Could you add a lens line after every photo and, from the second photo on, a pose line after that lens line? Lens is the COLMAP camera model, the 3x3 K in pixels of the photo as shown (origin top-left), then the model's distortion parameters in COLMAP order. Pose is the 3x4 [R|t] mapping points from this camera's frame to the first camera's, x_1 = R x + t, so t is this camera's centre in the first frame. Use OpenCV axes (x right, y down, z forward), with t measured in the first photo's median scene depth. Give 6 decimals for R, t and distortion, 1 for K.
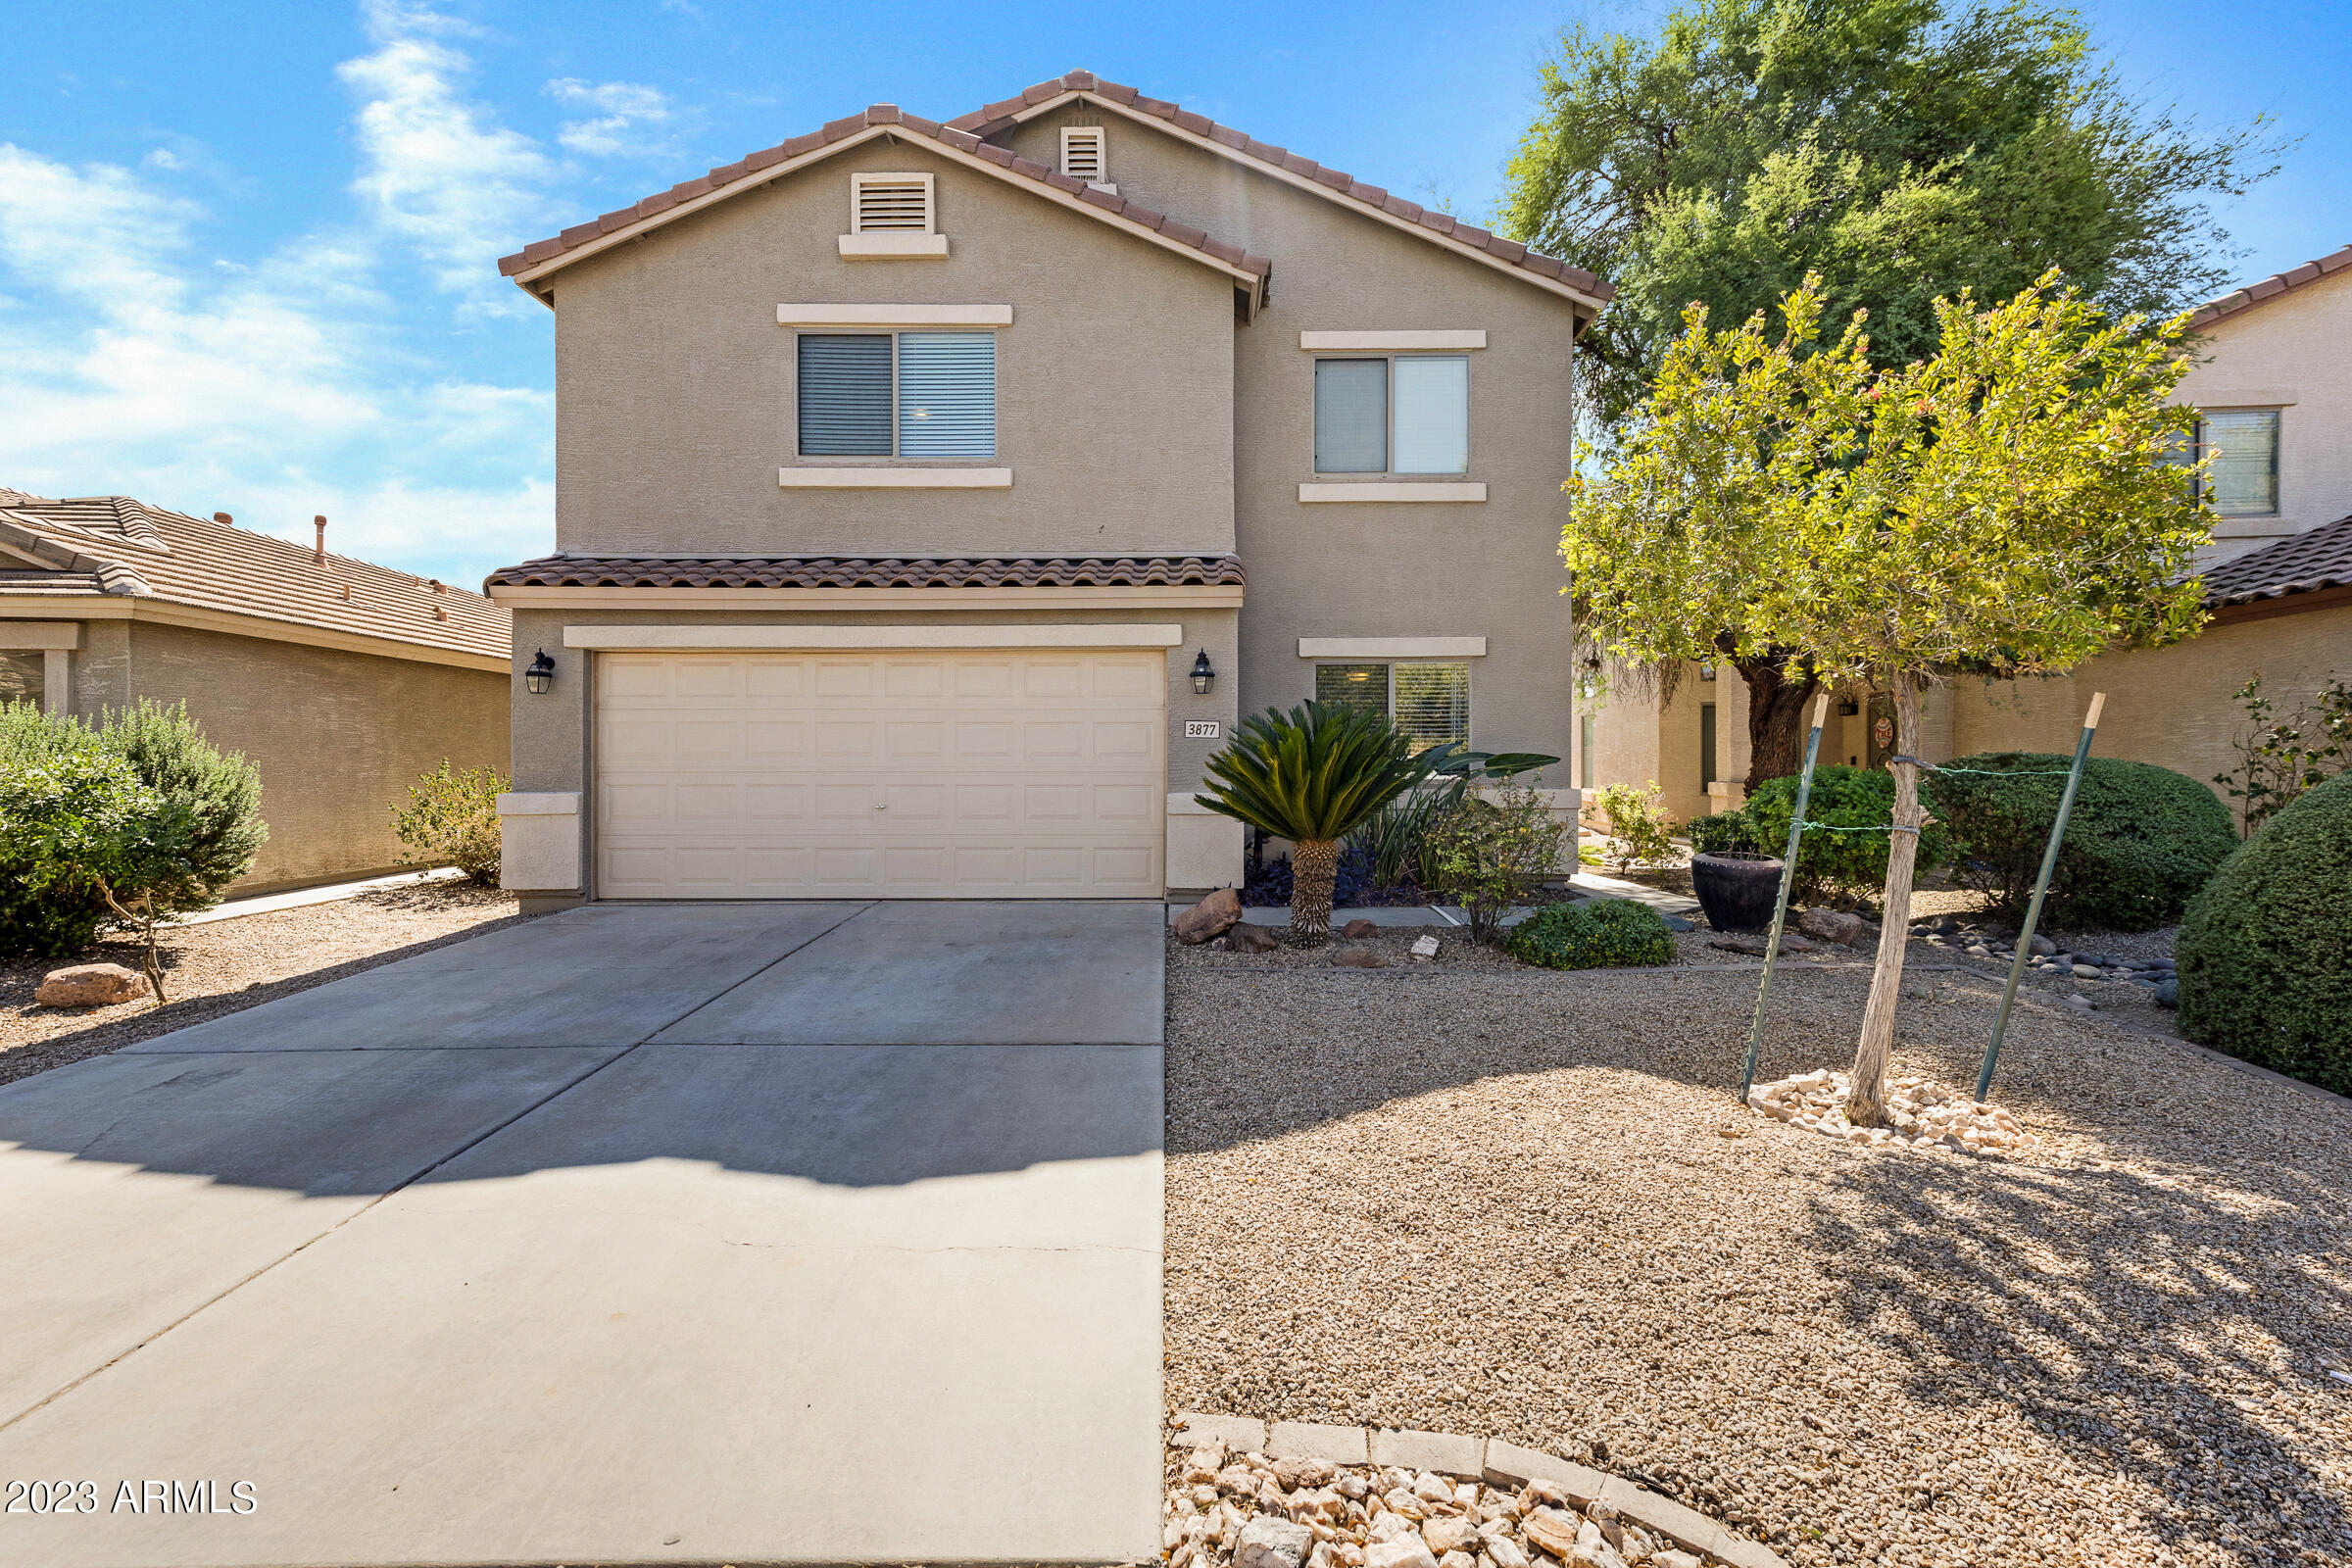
lens RADIAL K [[1079.3, 0, 1171.7], [0, 1079.3, 765.4], [0, 0, 1]] dist [0.011670, -0.000062]
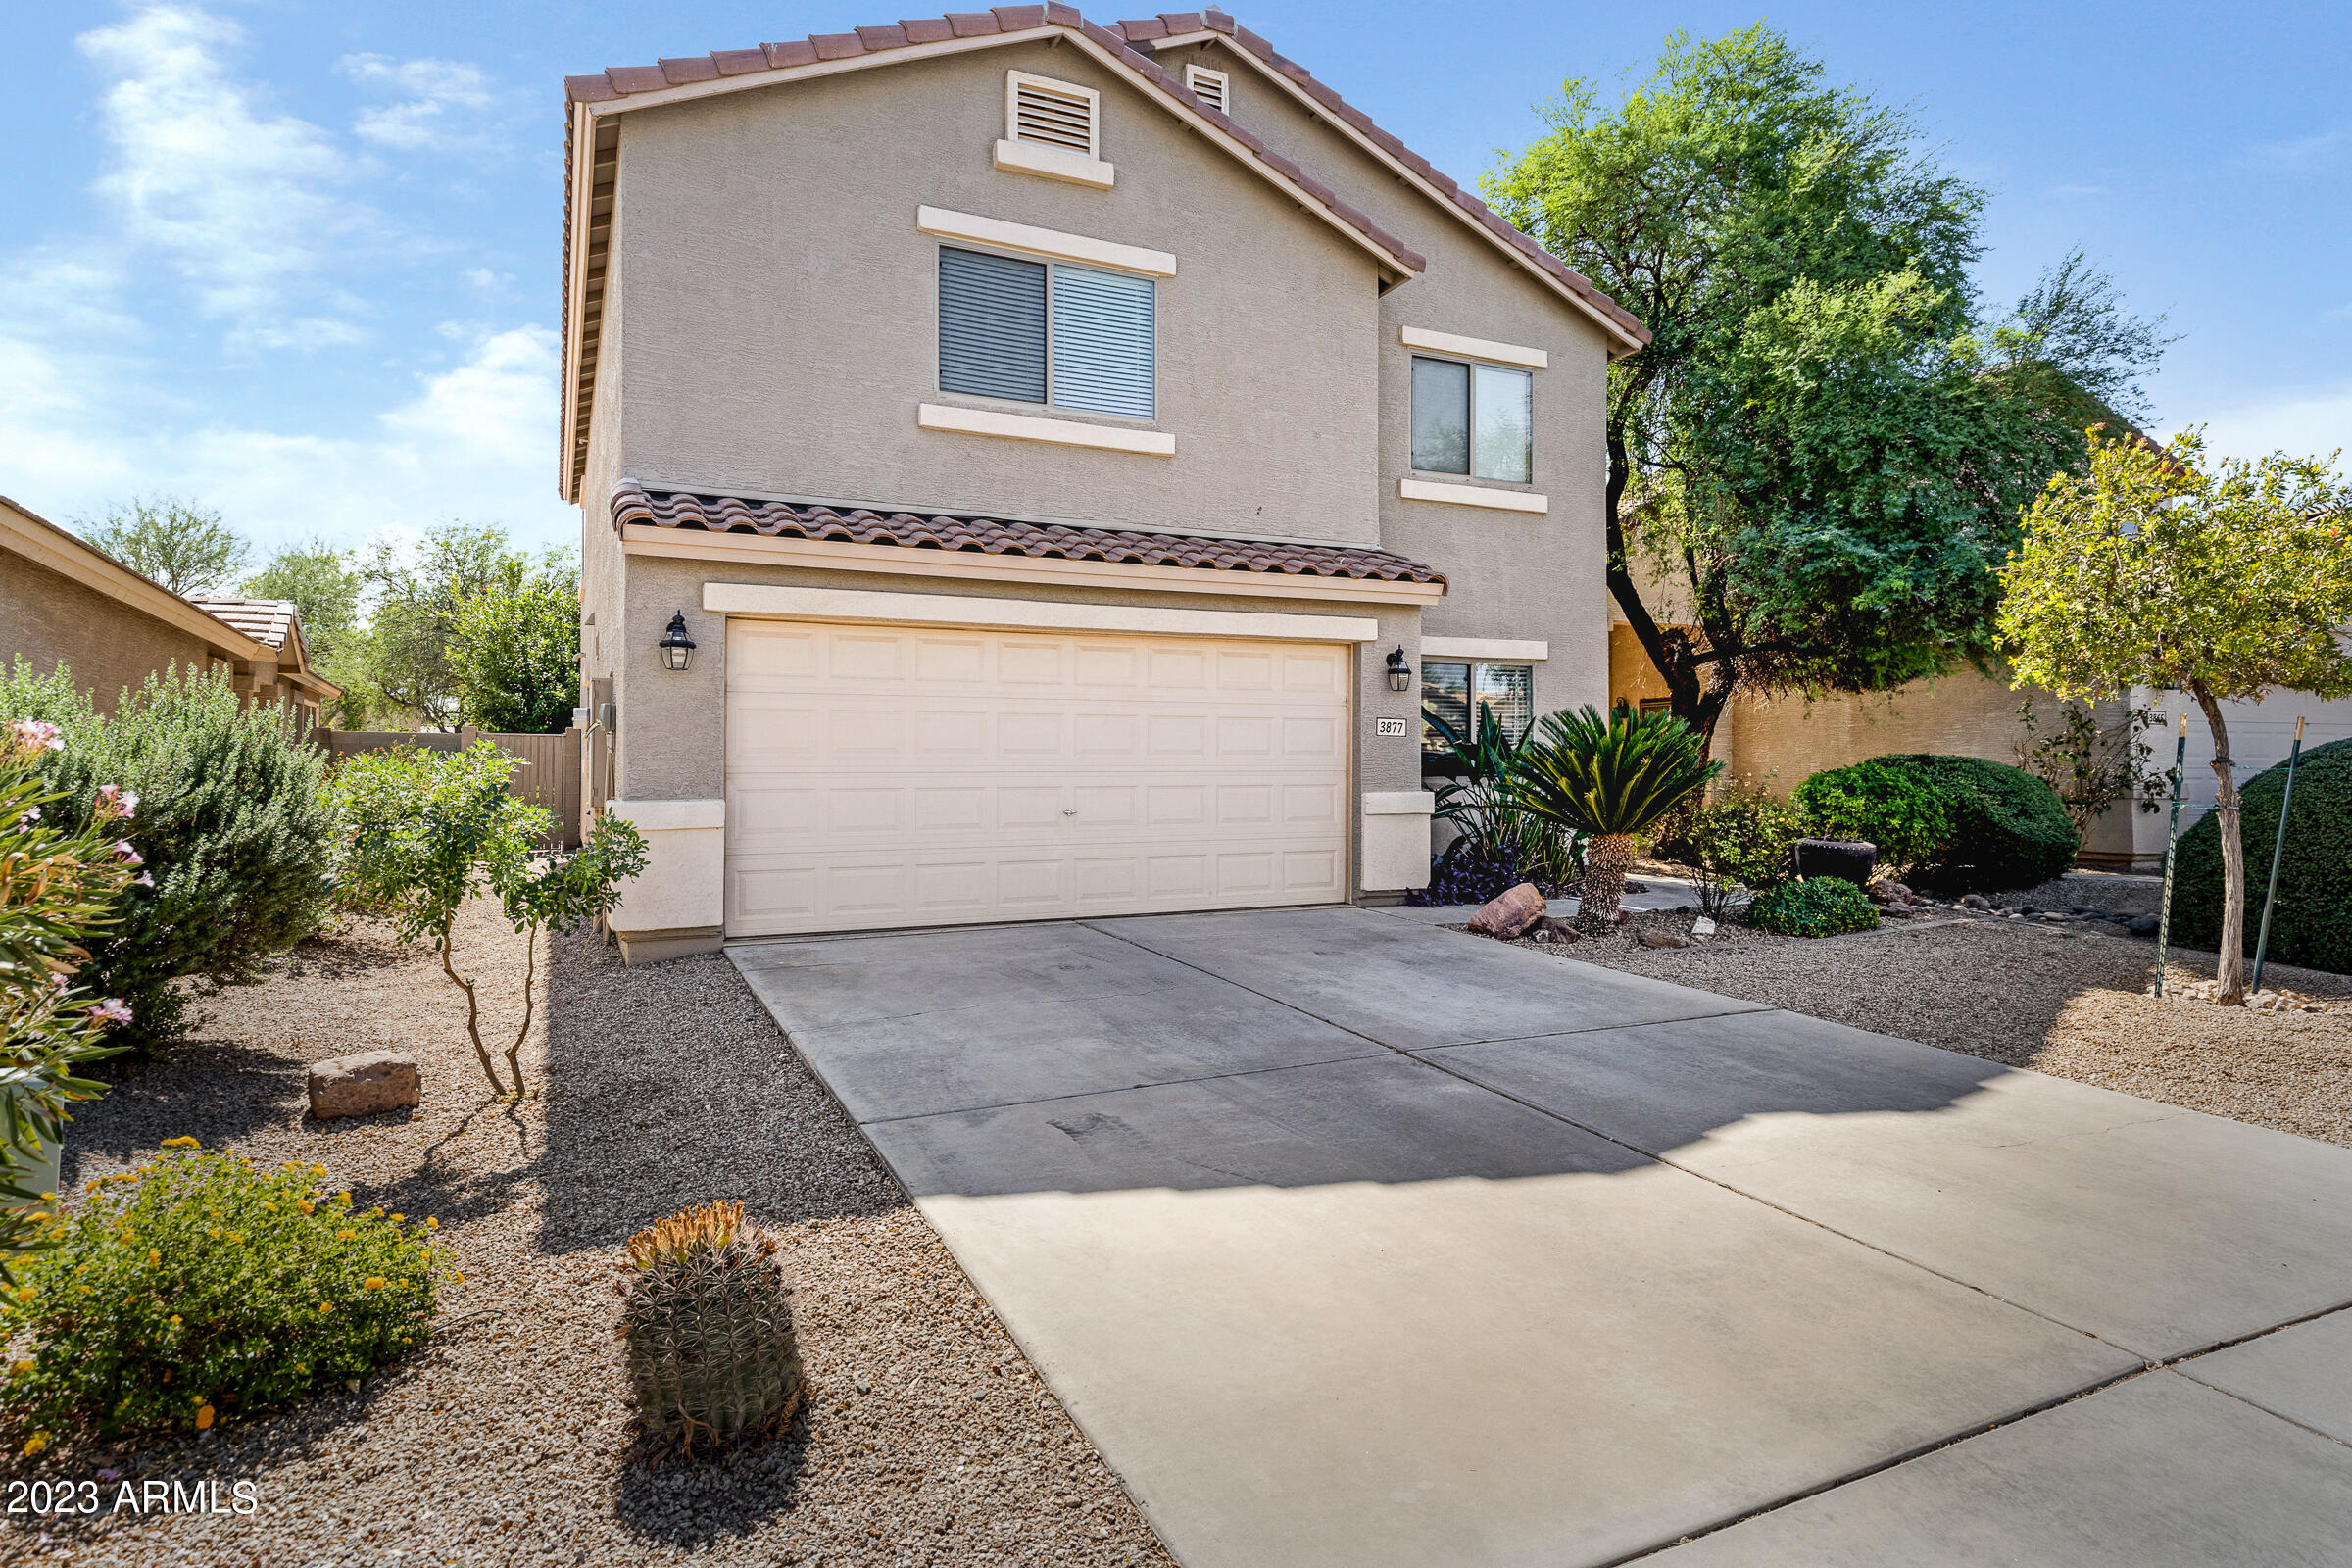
lens RADIAL K [[1320.0, 0, 1176.4], [0, 1320.0, 753.3], [0, 0, 1]] dist [0.006202, 0.000335]
pose [[0.893528, 0.003326, 0.448995, -0.642617], [-0.000249, 0.999976, -0.006914, -0.001492], [-0.449007, 0.006066, 0.893508, 0.015736]]
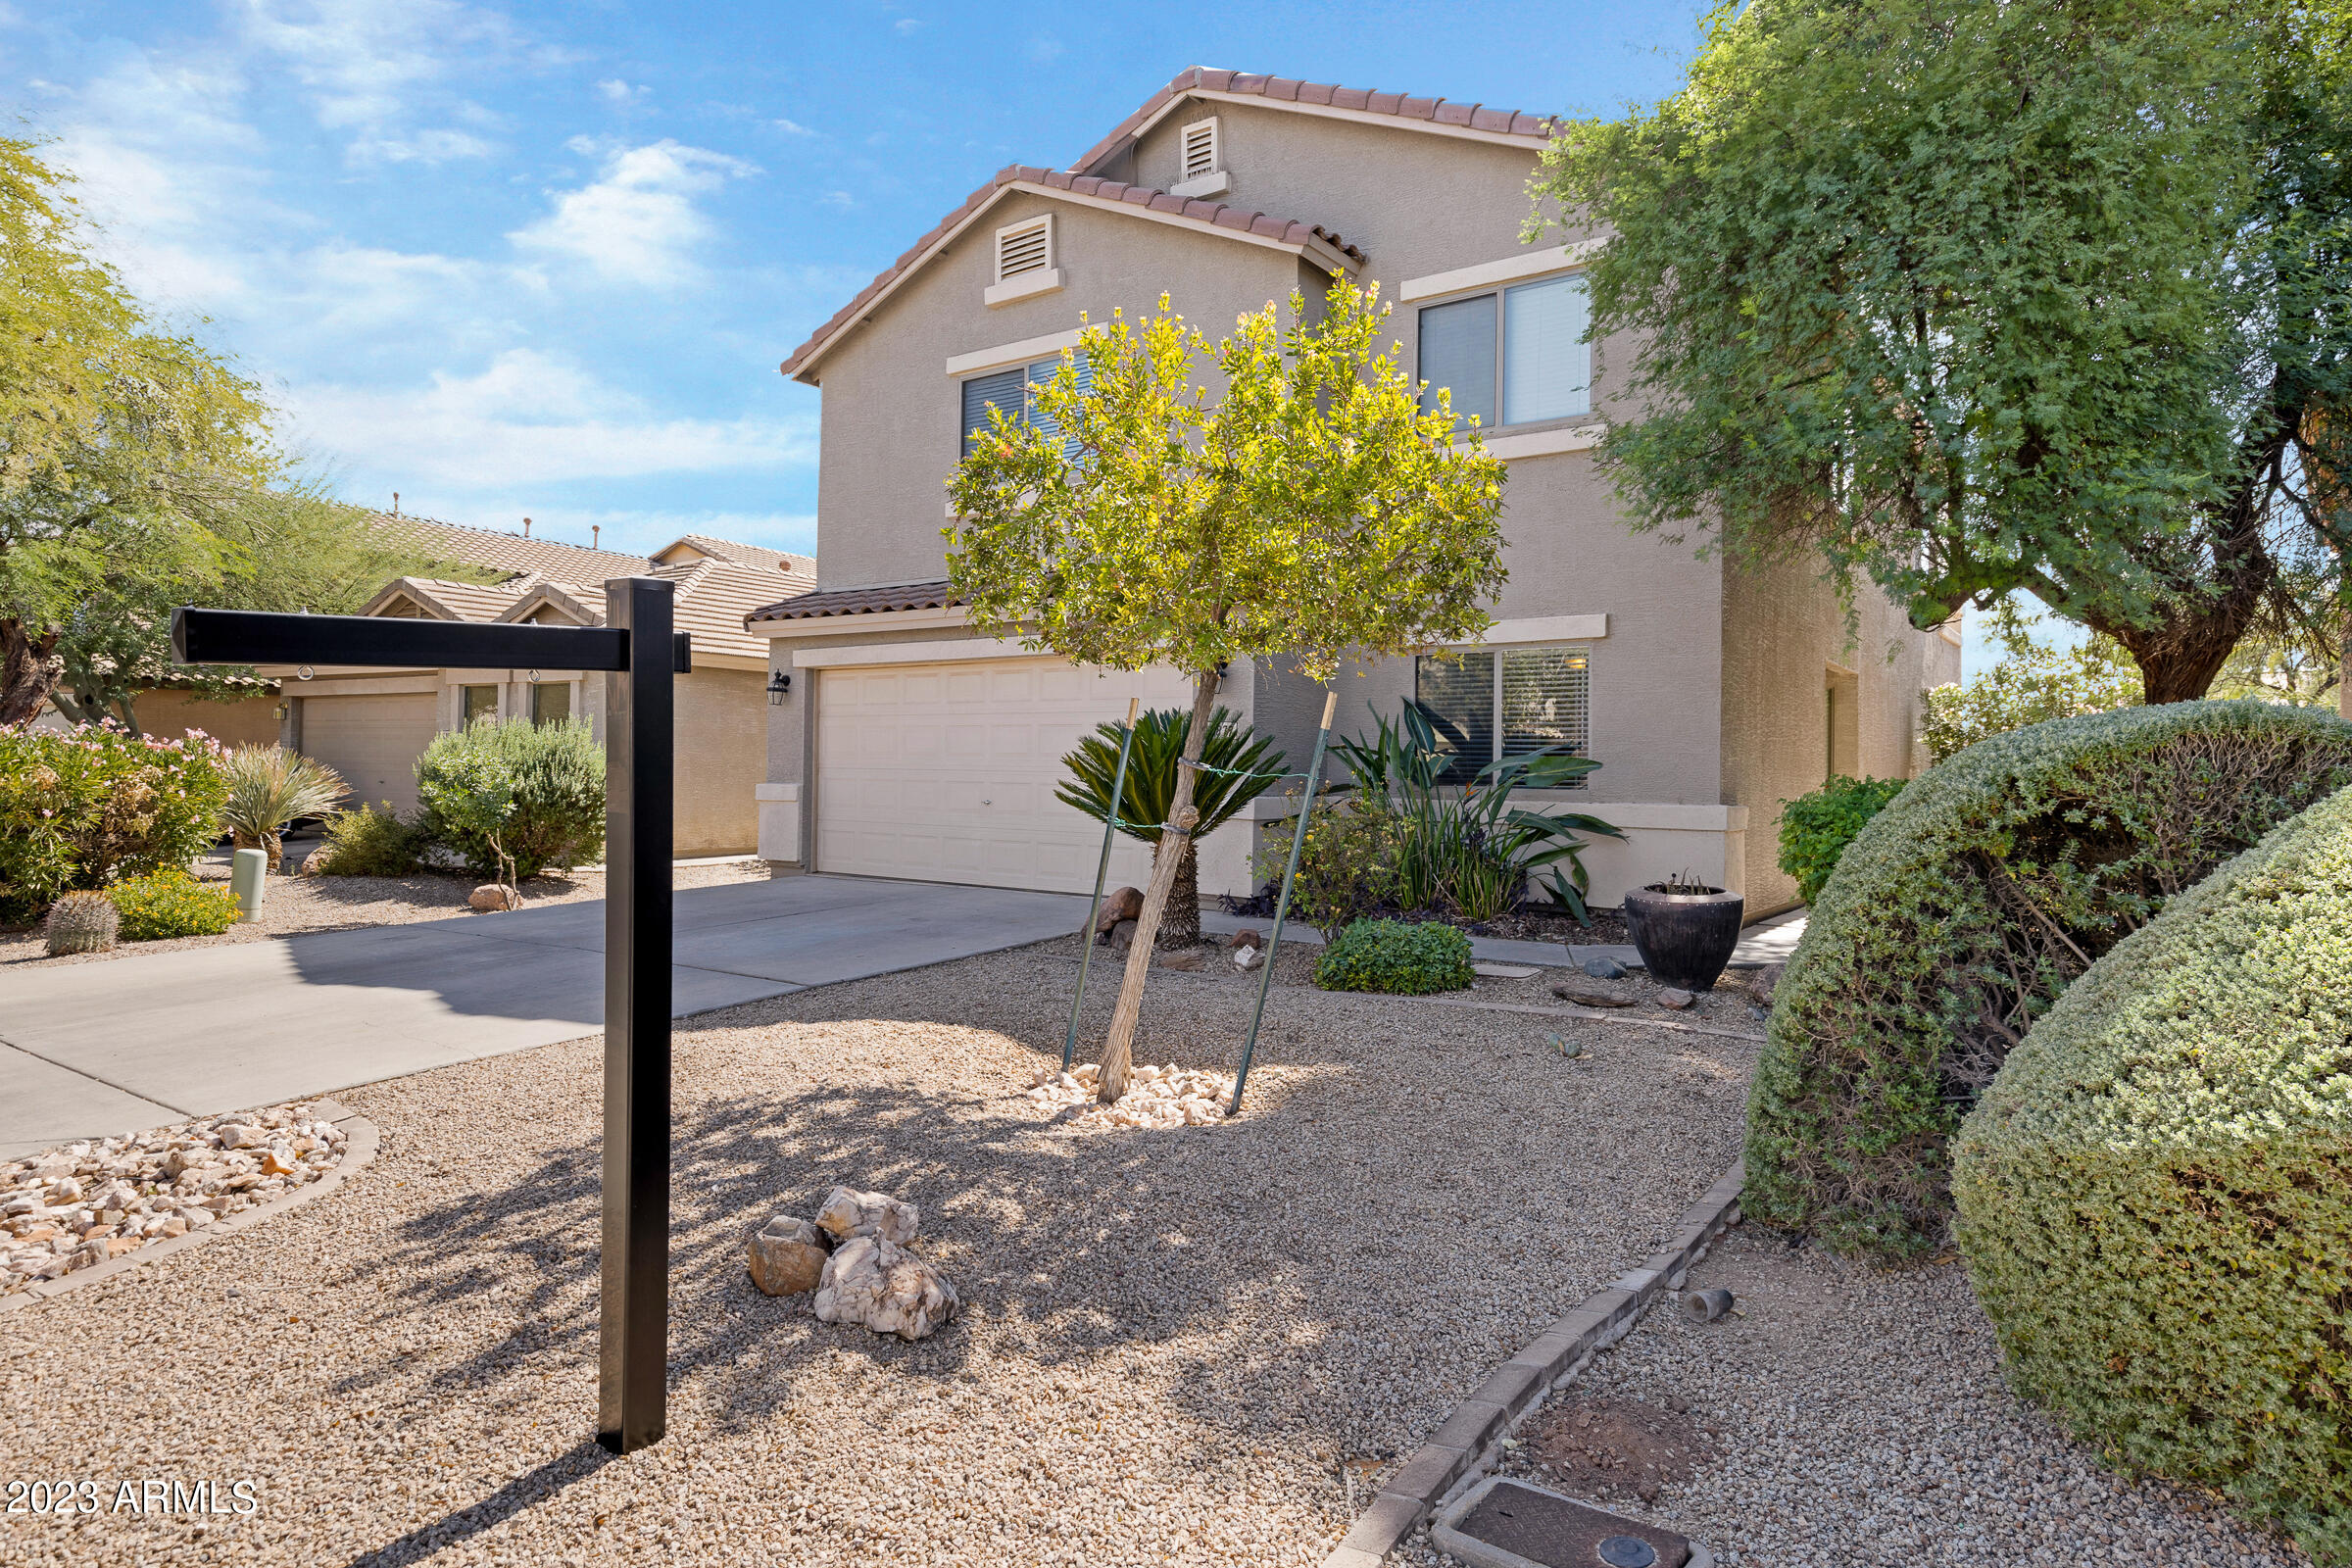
lens RADIAL K [[1358.3, 0, 1117.1], [0, 1358.3, 756.8], [0, 0, 1]] dist [-0.004978, -0.000336]
pose [[0.801253, 0.006785, -0.598288, 0.637887], [-0.014484, 0.999863, -0.008058, 0.001097], [0.598151, 0.015122, 0.801241, -0.028685]]
